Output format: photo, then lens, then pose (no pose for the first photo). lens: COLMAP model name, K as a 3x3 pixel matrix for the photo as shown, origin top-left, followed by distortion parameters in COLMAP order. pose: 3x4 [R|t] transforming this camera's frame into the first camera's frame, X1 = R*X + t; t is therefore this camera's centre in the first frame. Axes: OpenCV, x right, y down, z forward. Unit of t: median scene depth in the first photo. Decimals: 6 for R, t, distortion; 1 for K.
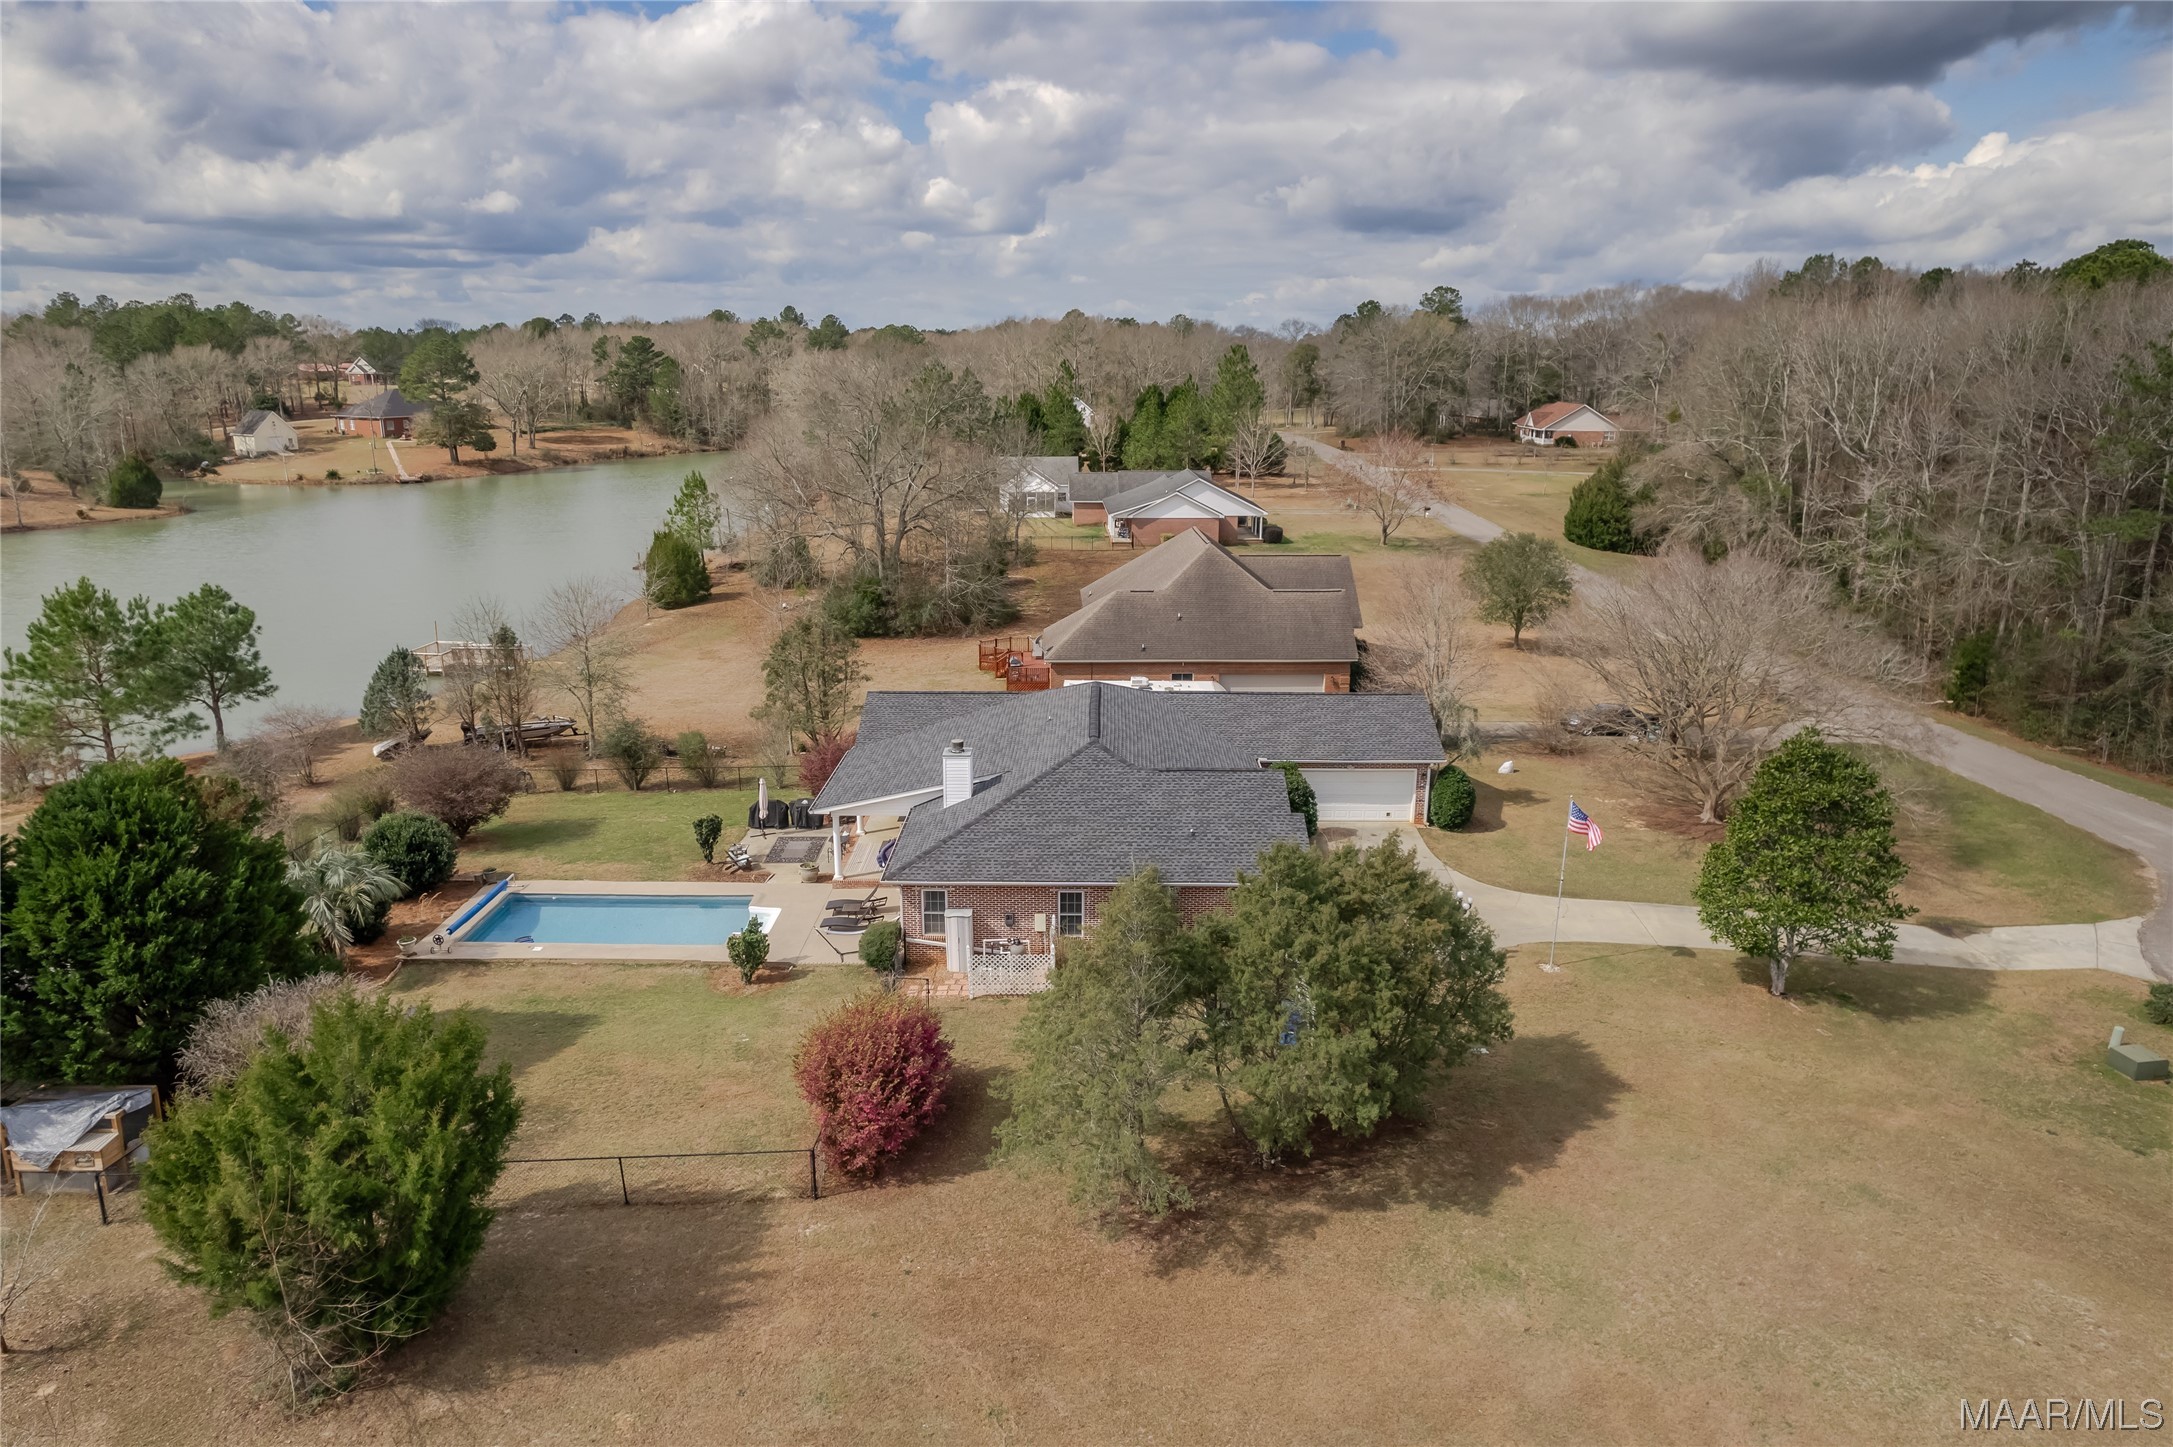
lens RADIAL K [[1389.4, 0, 1083.6], [0, 1389.4, 720.9], [0, 0, 1]] dist [-0.065654, 0.070331]
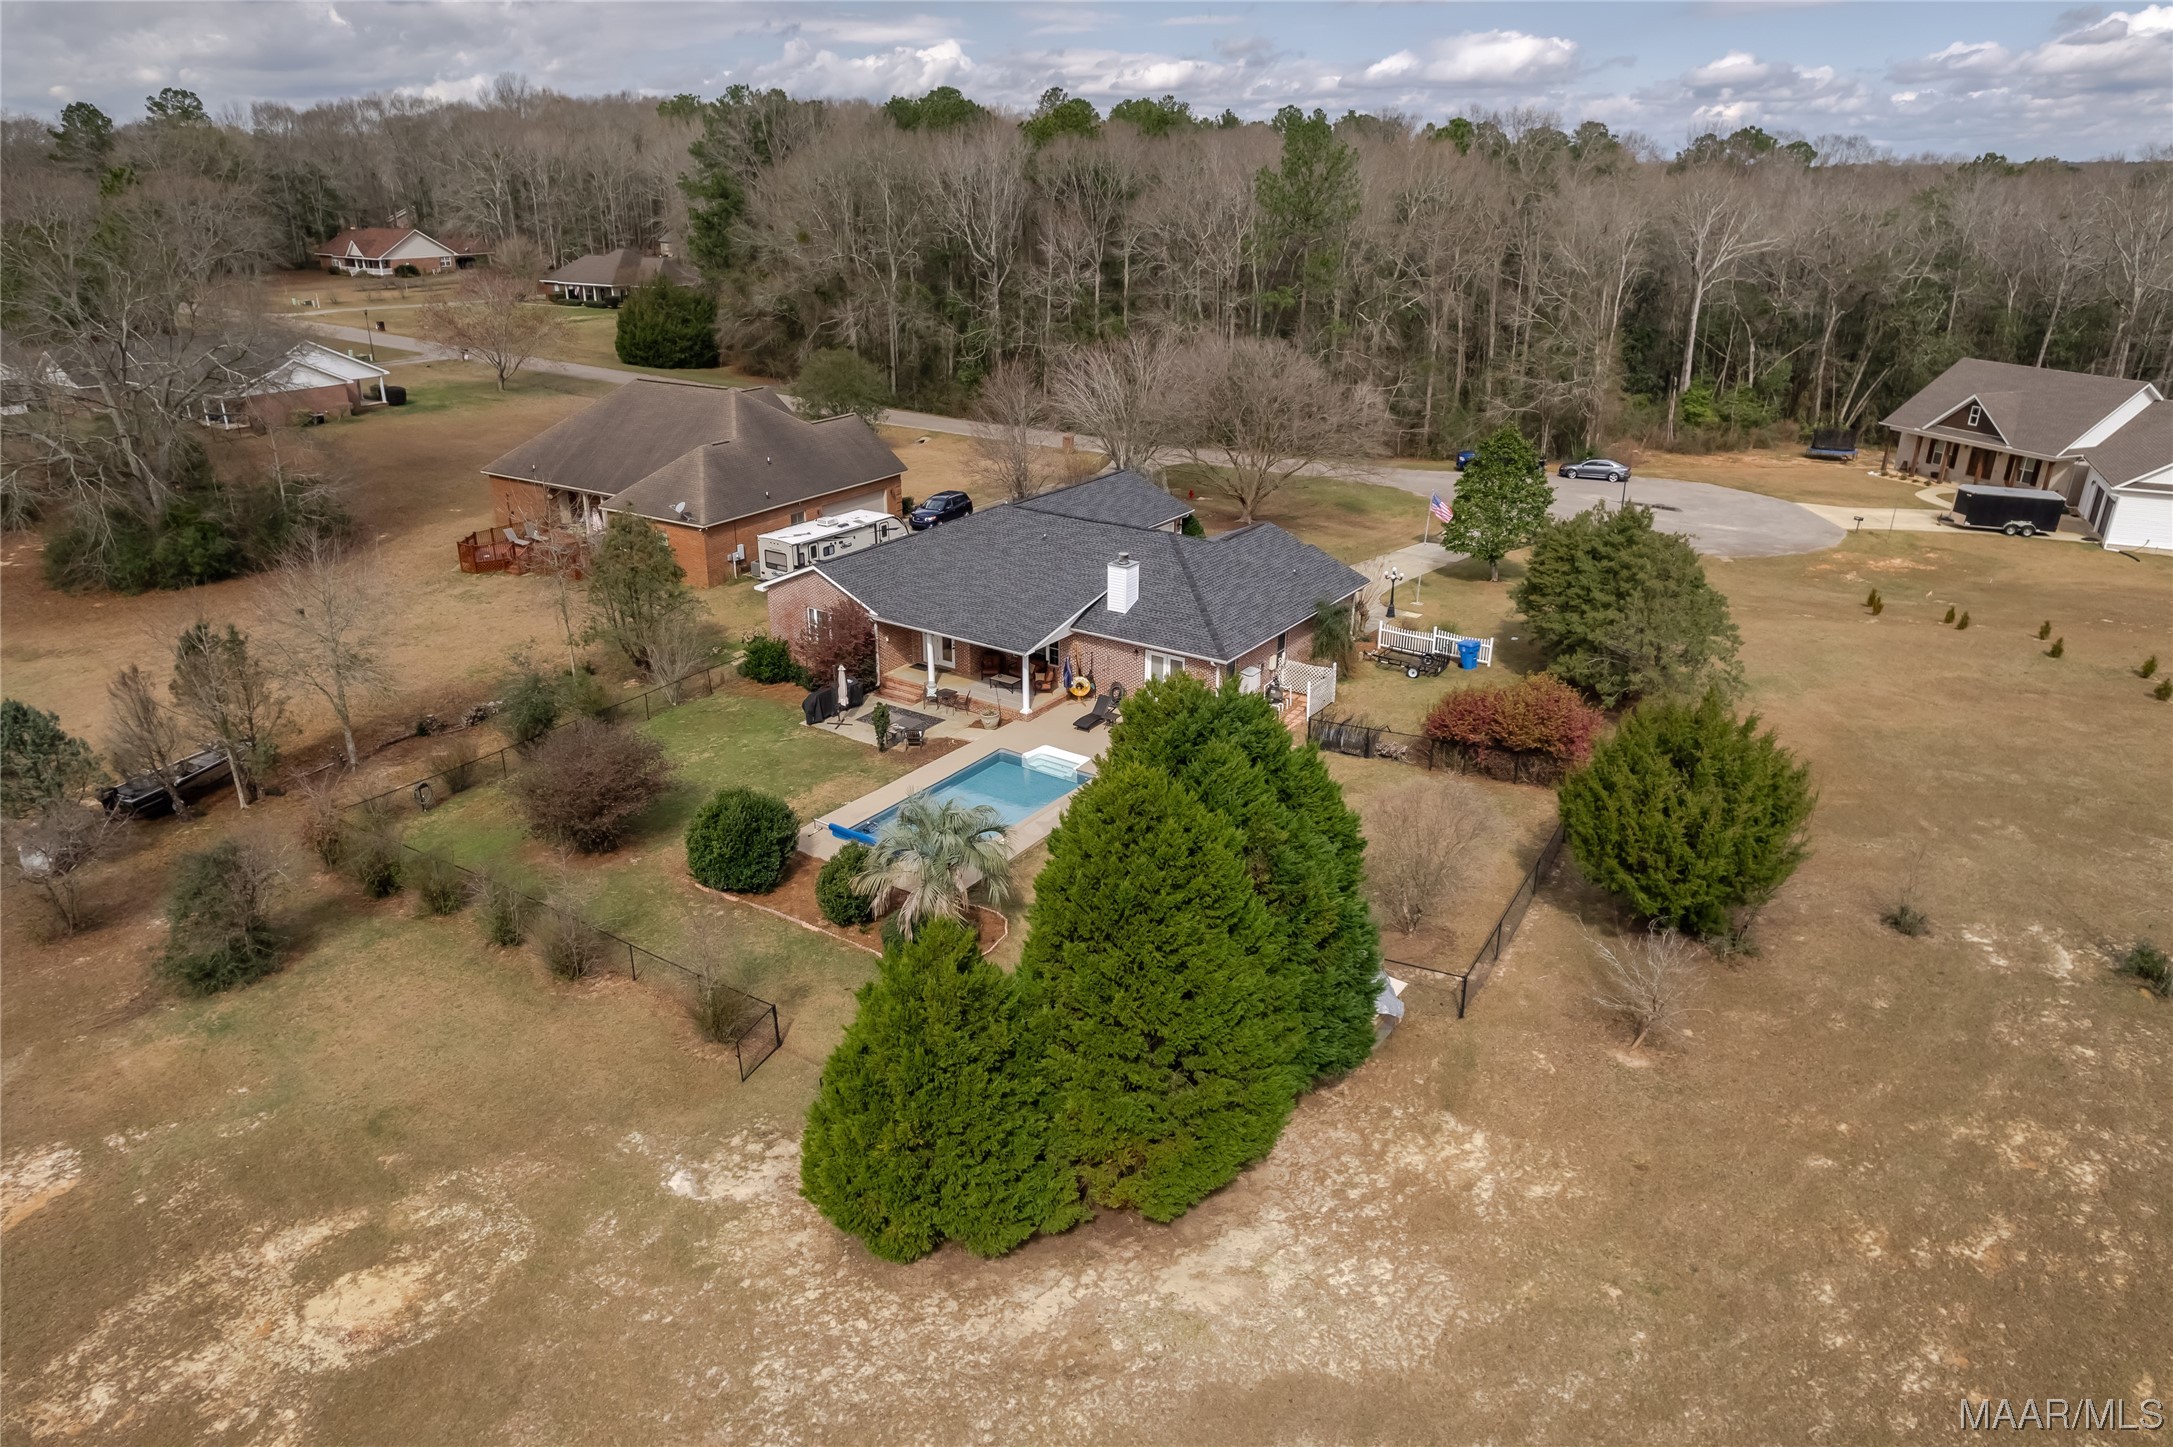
lens RADIAL K [[1389.4, 0, 1088.7], [0, 1389.4, 723.2], [0, 0, 1]] dist [-0.065654, 0.070331]
pose [[0.556247, -0.311460, 0.770443, -0.706522], [0.210482, 0.949681, 0.231954, -0.085765], [-0.803919, 0.033140, 0.593814, 0.229290]]
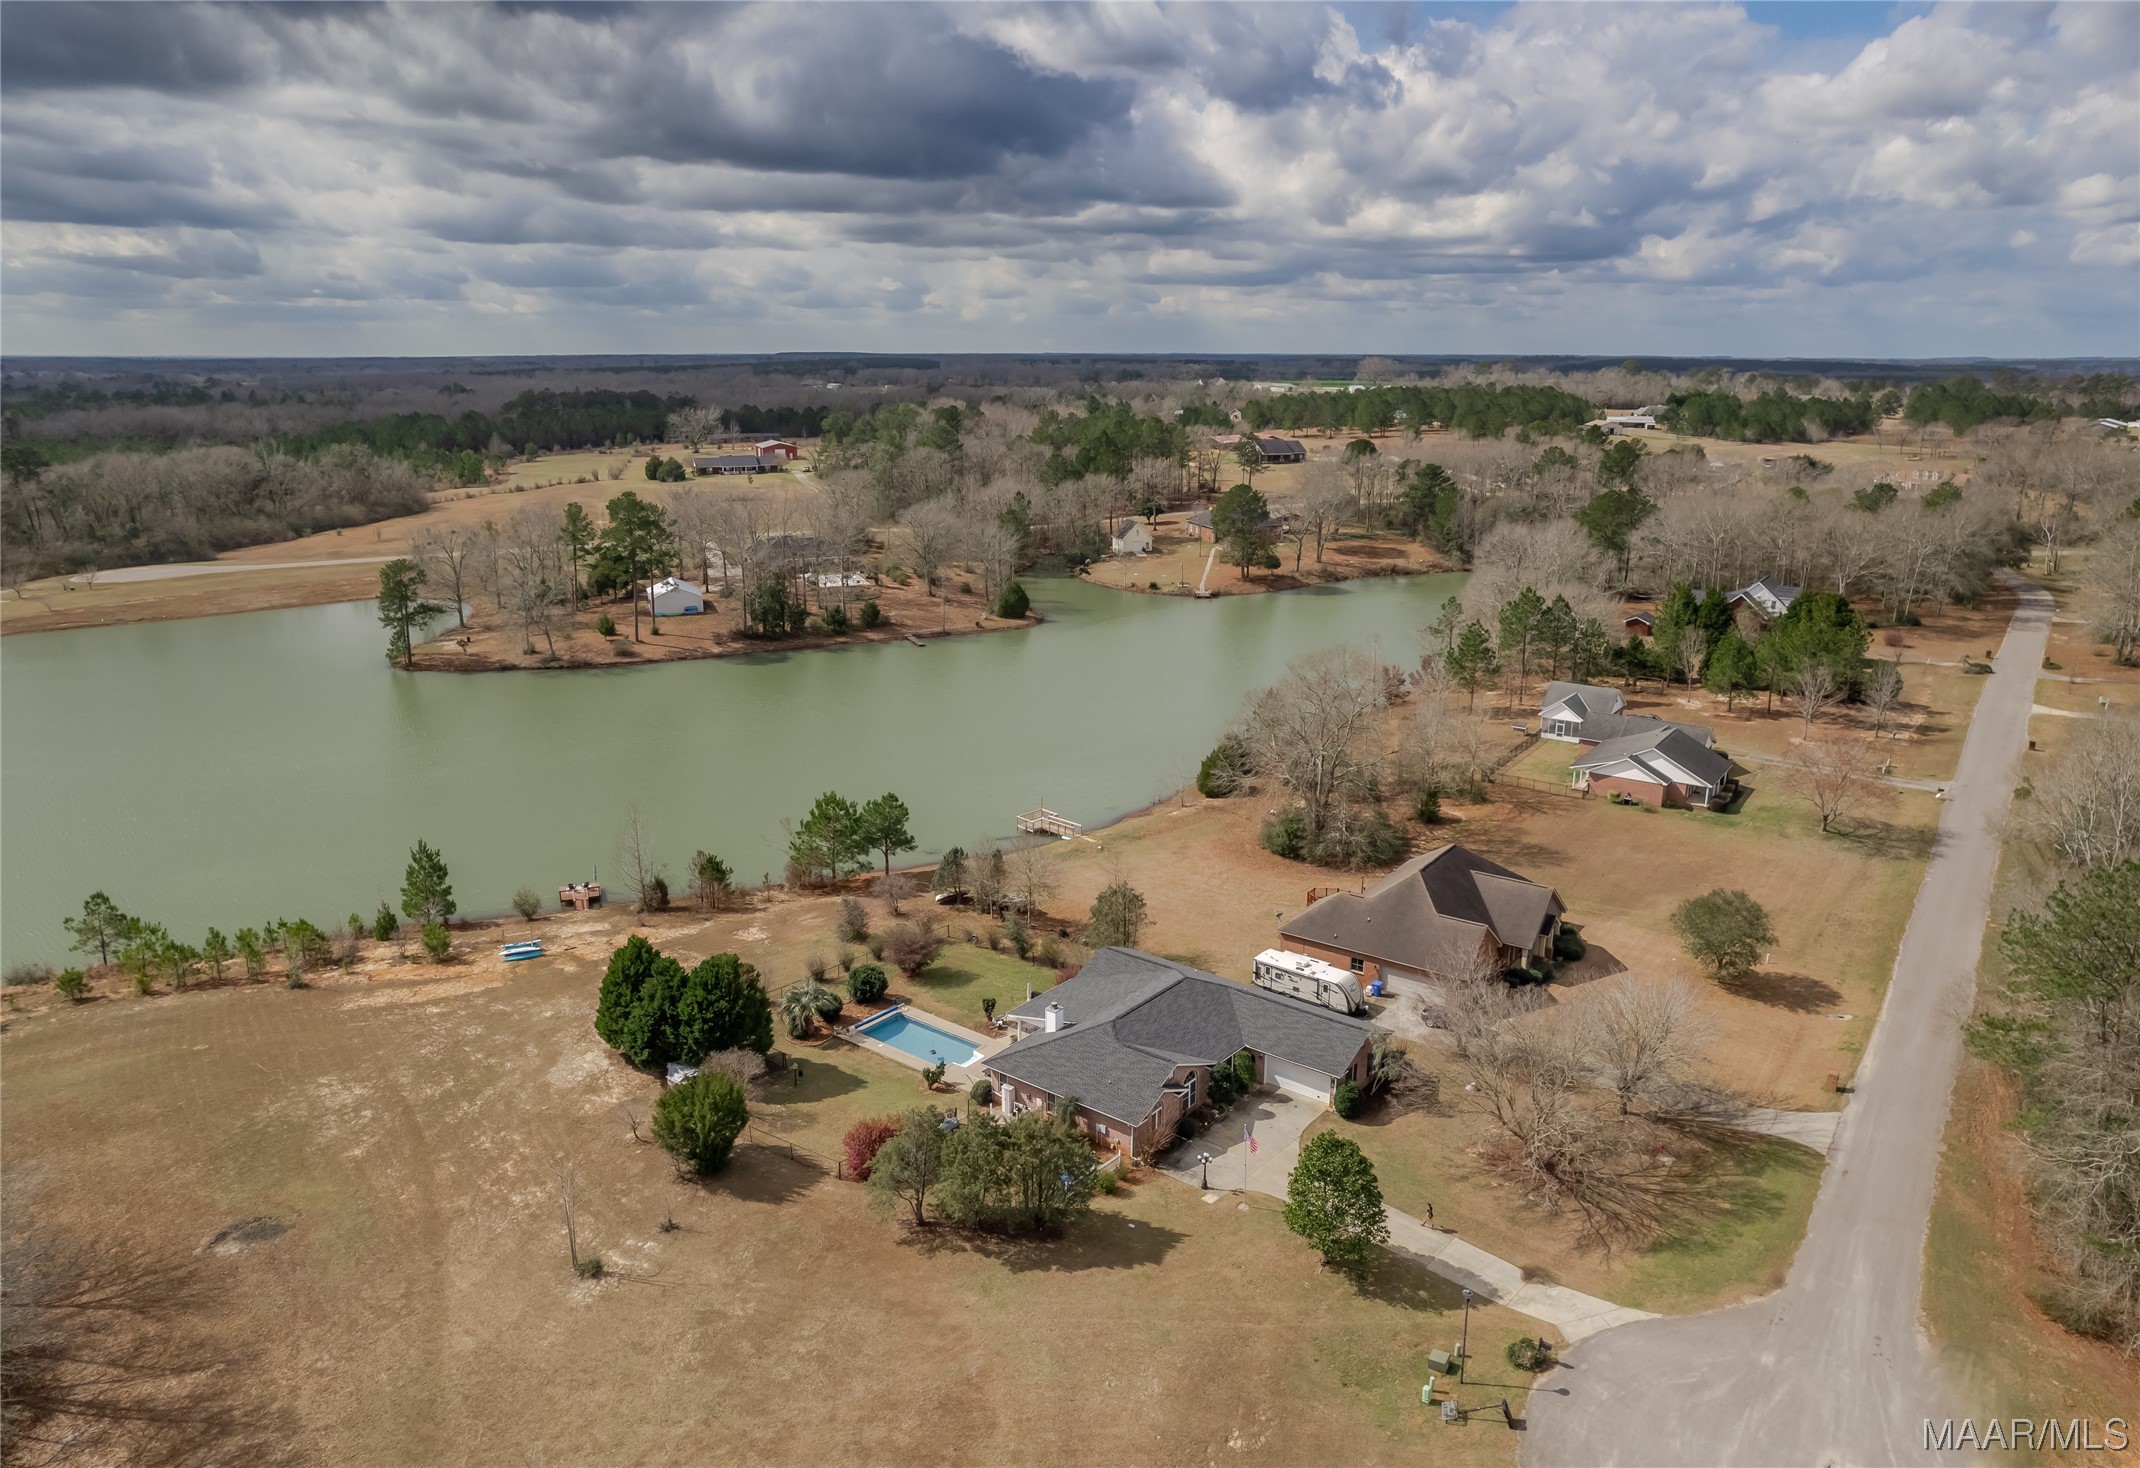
lens RADIAL K [[1407.0, 0, 1098.7], [0, 1407.0, 749.8], [0, 0, 1]] dist [-0.049549, 0.035397]
pose [[0.797763, 0.164143, -0.580200, 0.753557], [-0.154072, 0.985783, 0.067039, -0.343506], [0.582955, 0.035911, 0.811710, -0.455049]]
